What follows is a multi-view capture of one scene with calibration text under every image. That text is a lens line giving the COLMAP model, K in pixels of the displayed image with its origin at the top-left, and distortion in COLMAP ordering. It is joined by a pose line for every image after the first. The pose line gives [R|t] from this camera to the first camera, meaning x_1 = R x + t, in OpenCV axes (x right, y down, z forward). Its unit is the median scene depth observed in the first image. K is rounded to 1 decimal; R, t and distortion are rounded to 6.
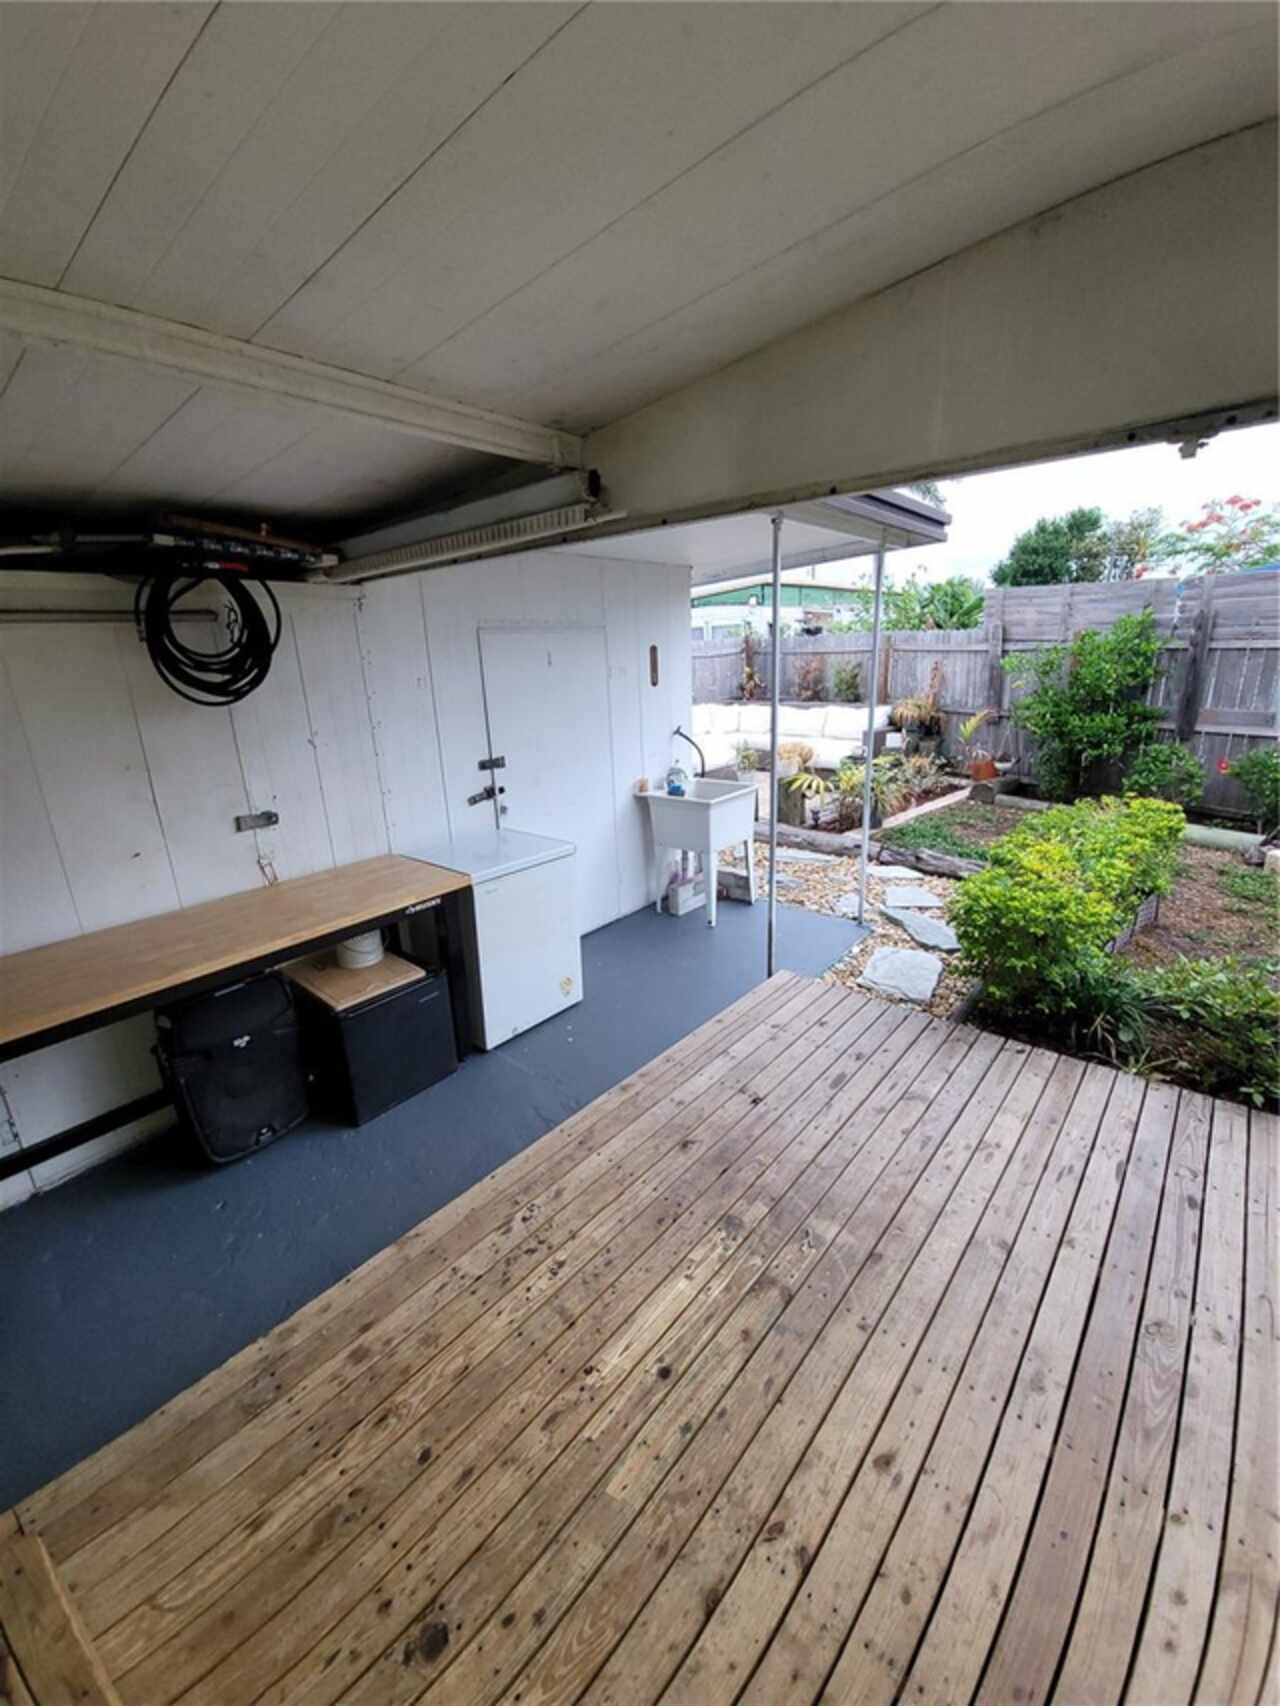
lens RADIAL K [[692.9, 0, 638.4], [0, 692.9, 846.0], [0, 0, 1]] dist [0.003030, -0.000909]
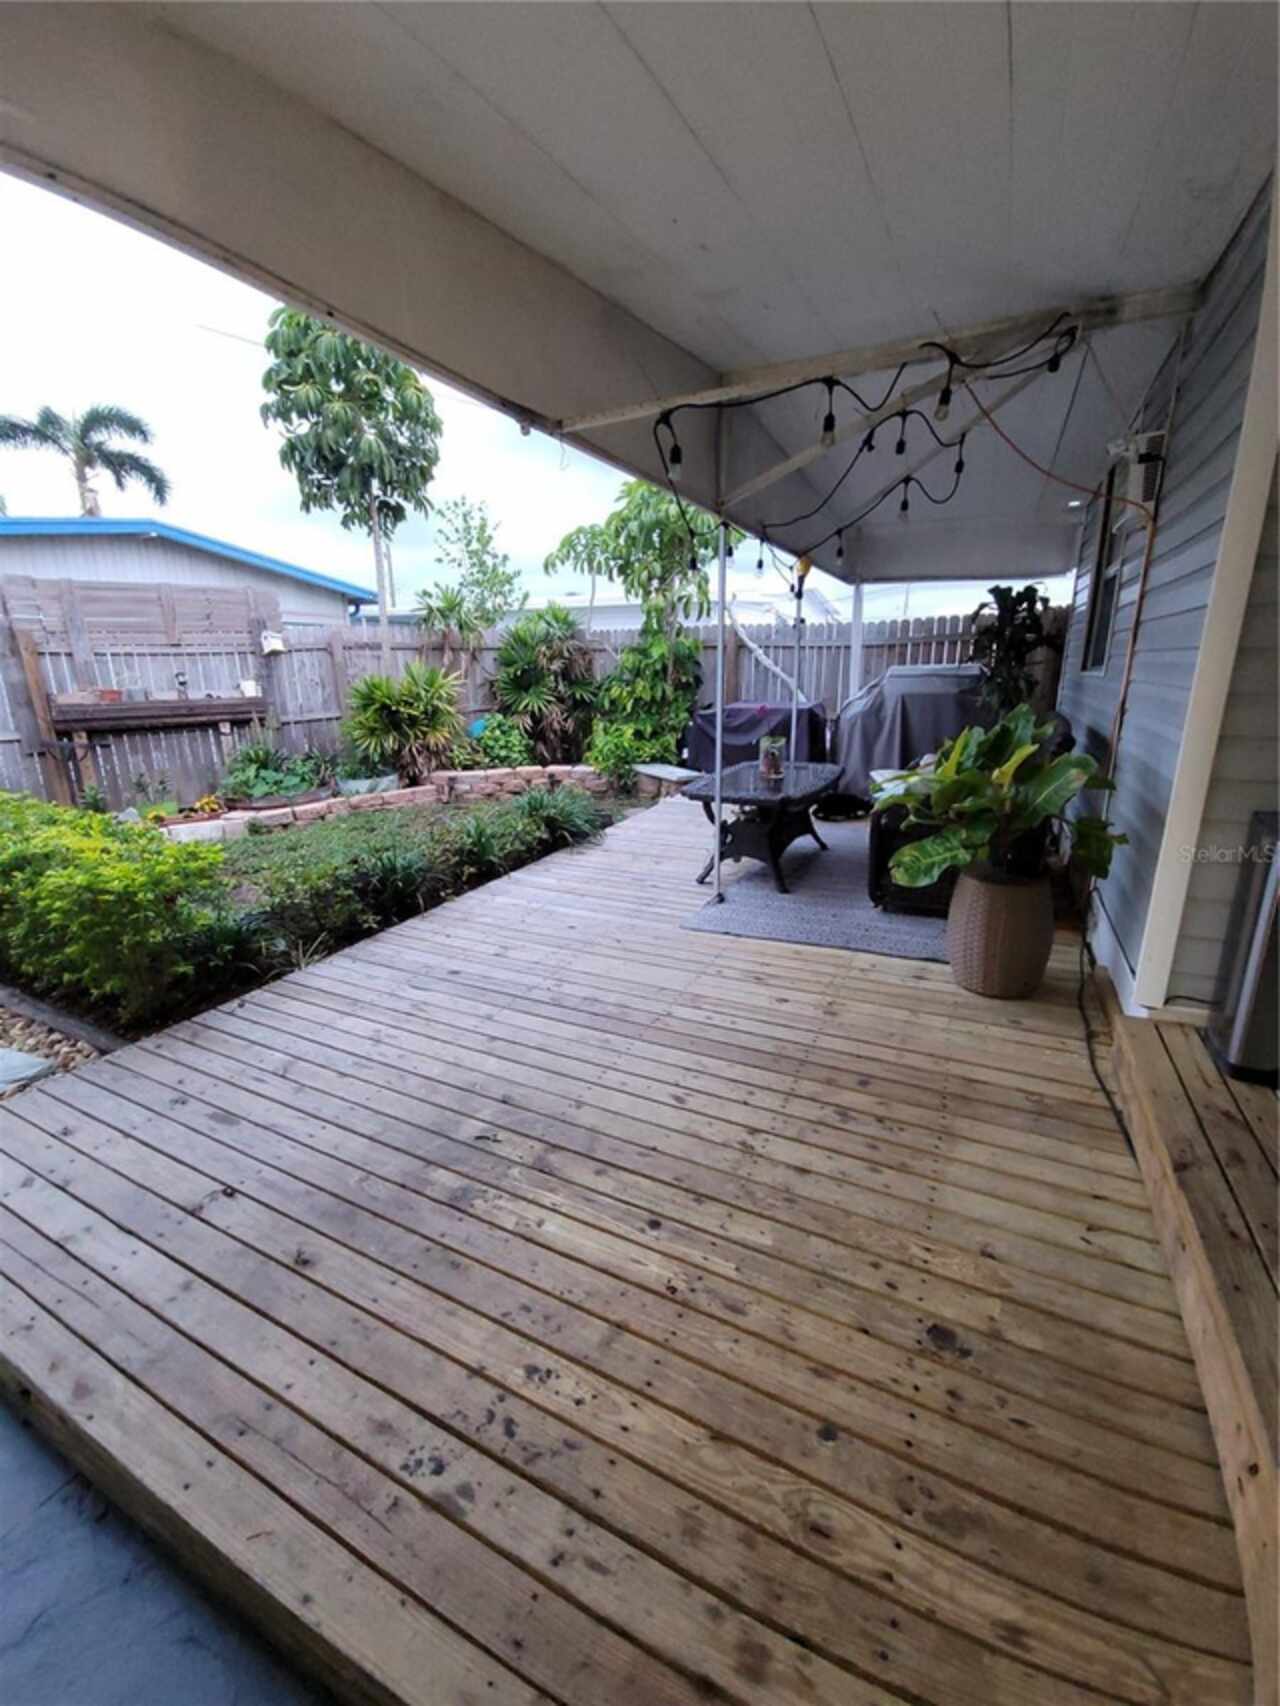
lens RADIAL K [[694.7, 0, 641.7], [0, 694.7, 844.5], [0, 0, 1]] dist [0.003256, -0.003431]
pose [[-0.239352, -0.202709, 0.949537, -0.217292], [0.287068, 0.919466, 0.268651, -0.003819], [-0.927525, 0.336884, -0.161885, 0.272594]]
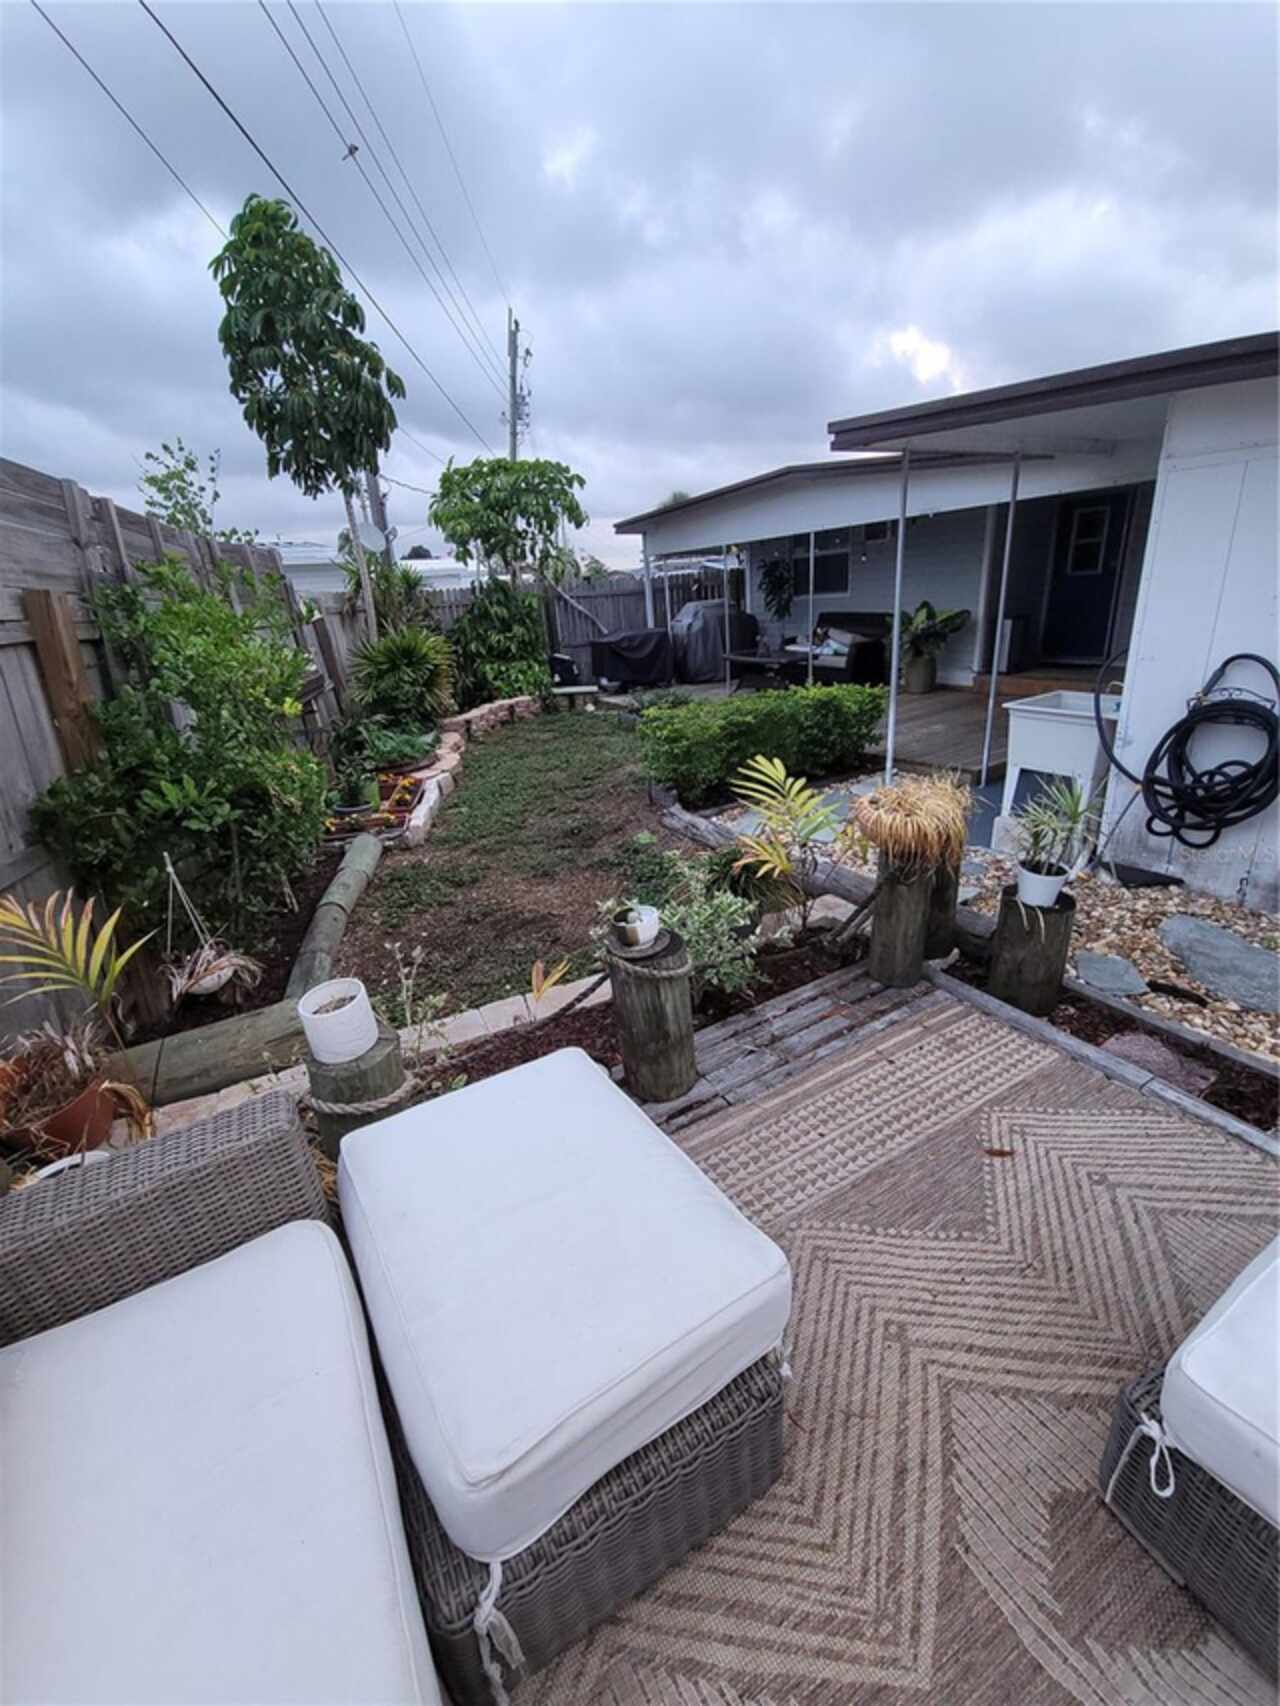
lens RADIAL K [[682.1, 0, 641.8], [0, 682.1, 859.0], [0, 0, 1]] dist [-0.008668, -0.000136]
pose [[-0.951977, -0.007822, 0.306070, 0.264966], [0.181811, 0.789889, 0.585679, -0.398999], [-0.246342, 0.613200, -0.750534, 1.451161]]
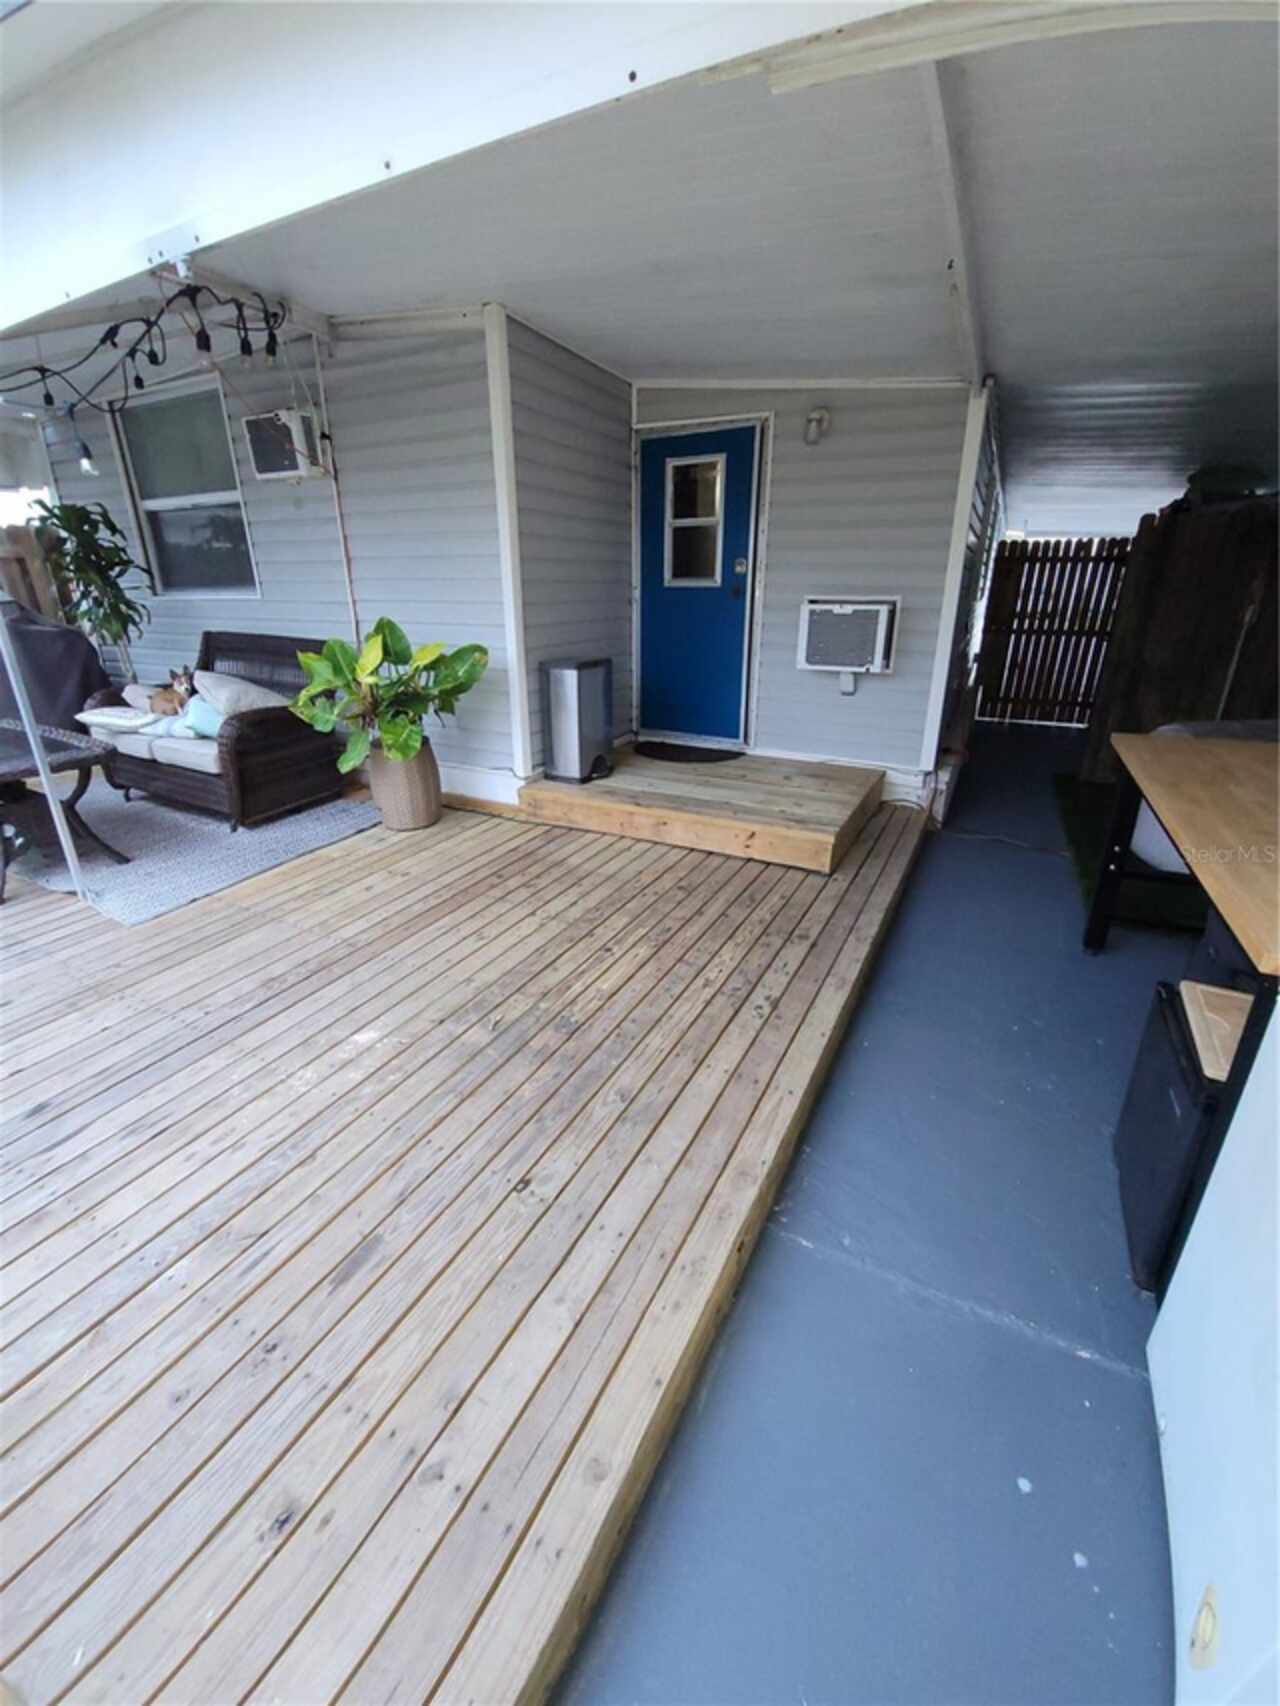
lens RADIAL K [[692.9, 0, 638.4], [0, 692.9, 846.0], [0, 0, 1]] dist [0.003030, -0.000909]
pose [[-0.975402, 0.113745, -0.188822, 0.066473], [-0.022480, 0.800794, 0.598517, -0.102075], [0.219286, 0.588040, -0.778539, 0.575998]]
